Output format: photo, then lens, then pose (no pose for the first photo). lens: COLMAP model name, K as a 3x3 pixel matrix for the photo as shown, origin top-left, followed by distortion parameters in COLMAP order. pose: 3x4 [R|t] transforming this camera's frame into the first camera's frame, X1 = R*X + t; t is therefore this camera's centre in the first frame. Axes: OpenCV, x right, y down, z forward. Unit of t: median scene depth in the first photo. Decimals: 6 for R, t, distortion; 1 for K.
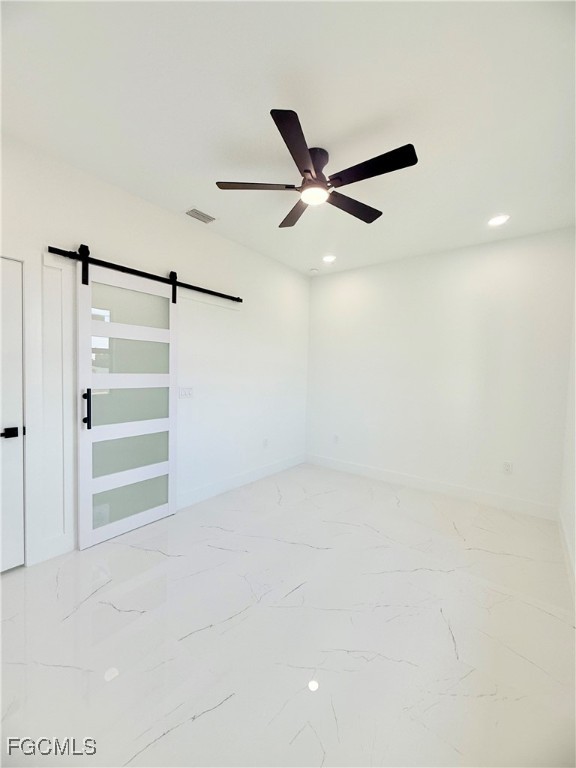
lens RADIAL K [[306.8, 0, 287.0], [0, 306.8, 386.5], [0, 0, 1]] dist [0.000301, 0.000818]
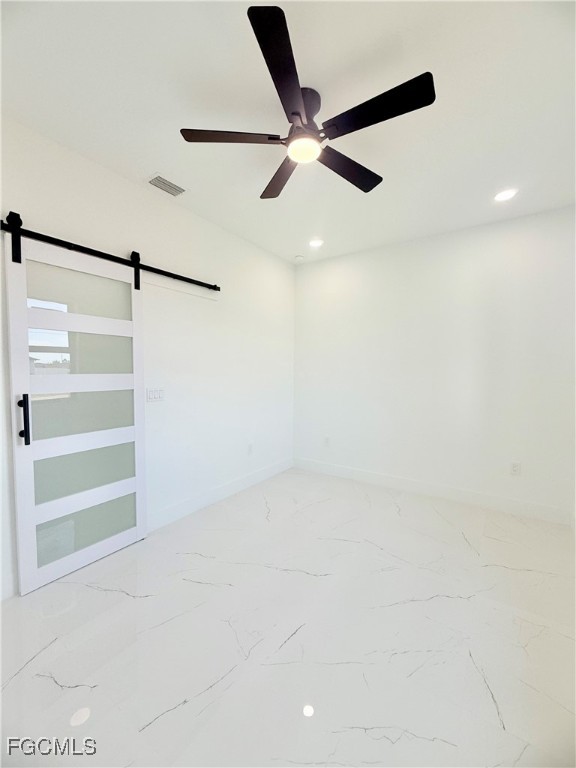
lens RADIAL K [[306.8, 0, 285.9], [0, 306.8, 386.6], [0, 0, 1]] dist [0.000301, 0.000818]
pose [[0.998410, -0.022160, 0.051837, -0.011368], [0.021890, 0.999744, 0.005764, -0.001590], [-0.051952, -0.004620, 0.998639, 0.139915]]
